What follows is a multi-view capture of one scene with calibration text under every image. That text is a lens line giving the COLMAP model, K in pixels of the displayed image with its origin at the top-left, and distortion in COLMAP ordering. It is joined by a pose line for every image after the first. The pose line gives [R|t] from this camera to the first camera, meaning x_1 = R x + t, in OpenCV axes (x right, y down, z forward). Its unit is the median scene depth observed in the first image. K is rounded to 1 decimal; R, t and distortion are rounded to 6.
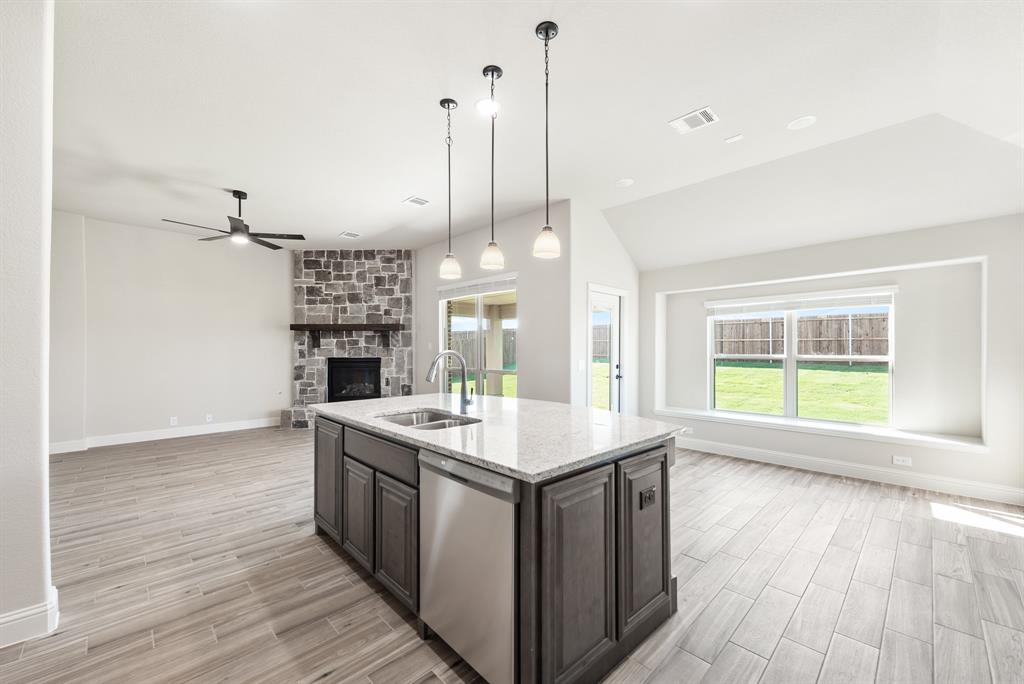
lens RADIAL K [[405.4, 0, 505.8], [0, 405.4, 350.7], [0, 0, 1]] dist [0.010781, -0.002614]
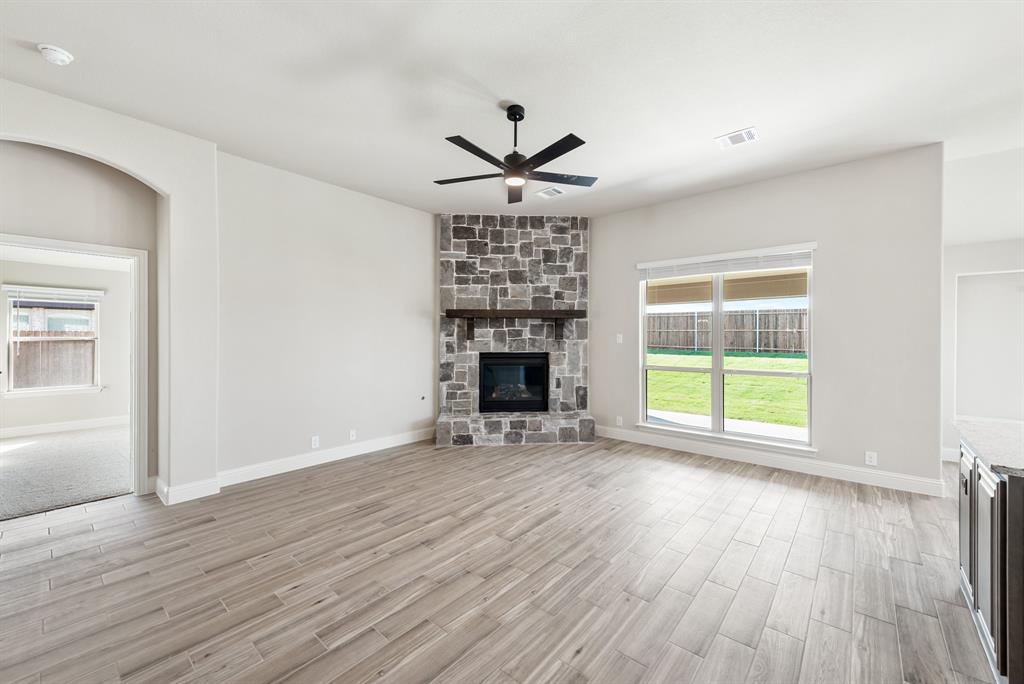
lens RADIAL K [[405.4, 0, 506.1], [0, 405.4, 339.7], [0, 0, 1]] dist [0.010781, -0.002614]
pose [[0.995883, 0.002338, 0.090614, -0.466138], [-0.002740, 0.999987, 0.004312, -0.011123], [-0.090603, -0.004543, 0.995877, 0.217937]]
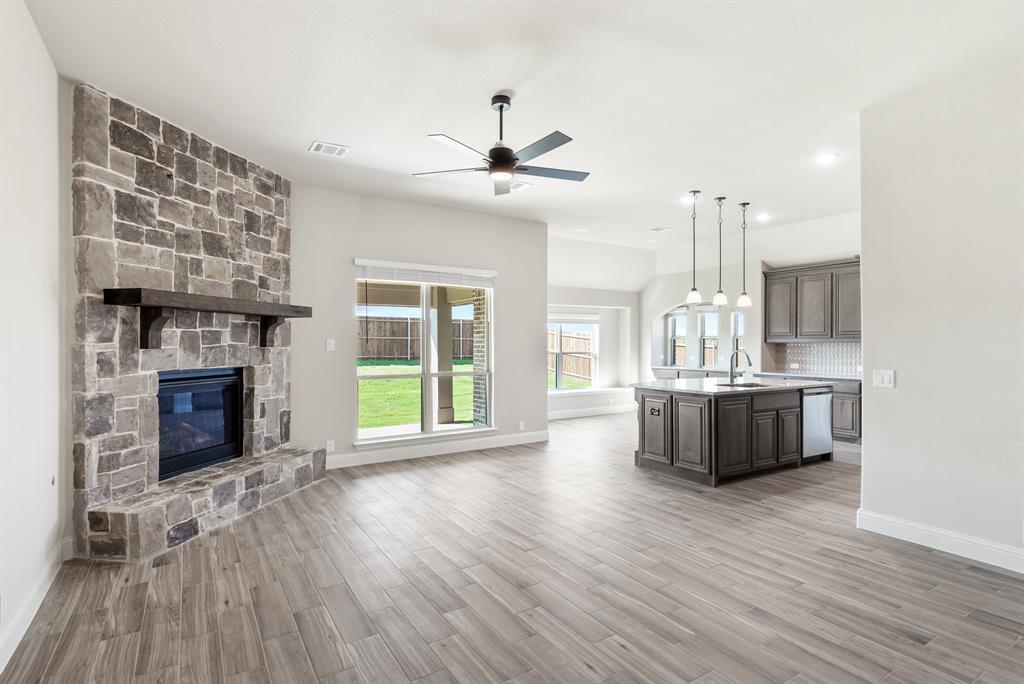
lens RADIAL K [[511.5, 0, 526.4], [0, 511.5, 345.3], [0, 0, 1]] dist [0.009009, -0.002368]
pose [[0.181290, -0.001901, 0.983428, -0.905729], [0.003447, 0.999993, 0.001298, -0.009929], [-0.983424, 0.003155, 0.181295, 0.526546]]
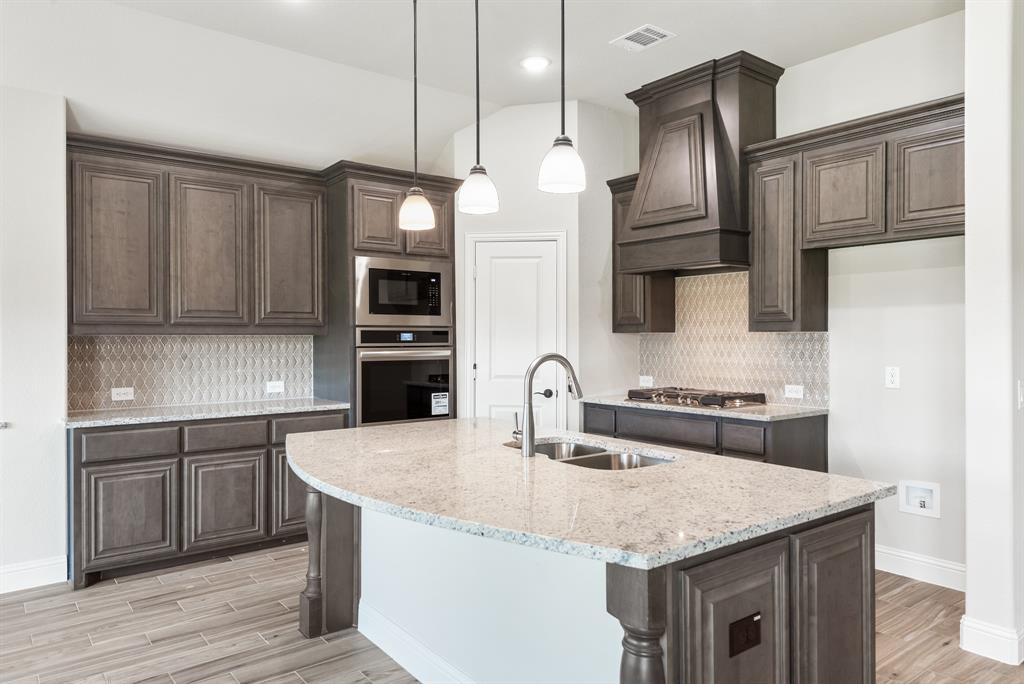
lens RADIAL K [[690.0, 0, 516.0], [0, 690.0, 337.8], [0, 0, 1]] dist [-0.003122, -0.000735]
pose [[-0.995167, 0.002923, 0.098156, -0.066981], [0.002797, 0.999995, -0.001425, -0.009700], [-0.098160, -0.001144, -0.995170, 0.712694]]
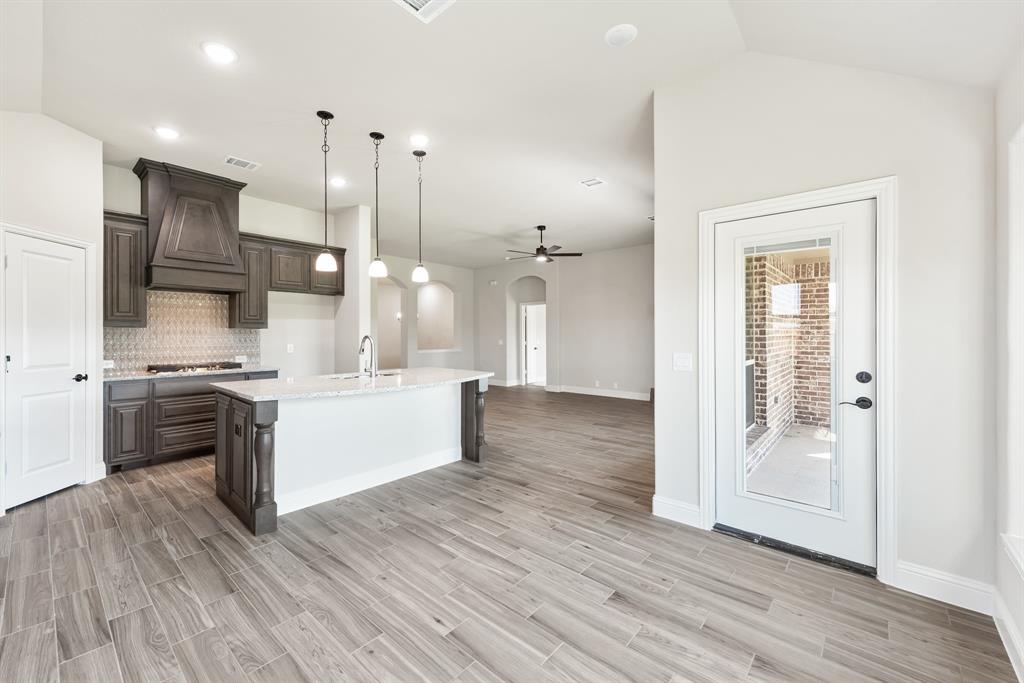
lens RADIAL K [[405.4, 0, 508.9], [0, 405.4, 337.0], [0, 0, 1]] dist [0.010781, -0.002614]
pose [[0.089451, 0.009082, -0.995950, 0.507893], [0.002055, 0.999955, 0.009304, -0.006328], [0.995989, -0.002879, 0.089428, 0.478032]]
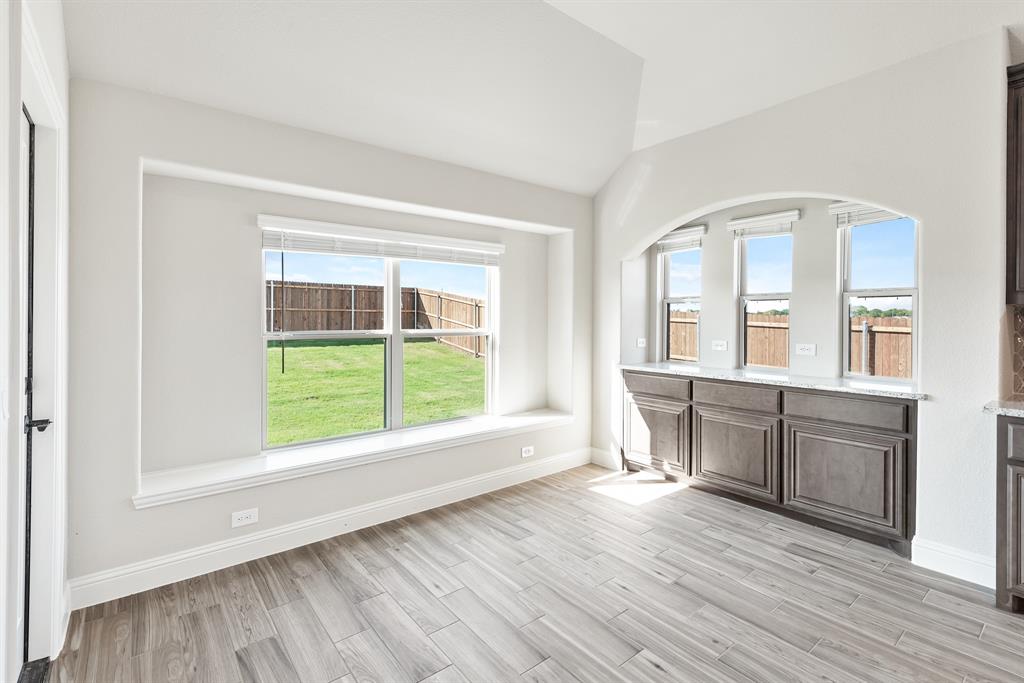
lens RADIAL K [[480.6, 0, 535.9], [0, 480.6, 318.7], [0, 0, 1]] dist [0.014316, -0.000568]
pose [[0.077179, -0.003433, 0.997011, -0.016370], [0.001884, 0.999993, 0.003298, -0.005964], [-0.997015, 0.001624, 0.077185, 0.499881]]
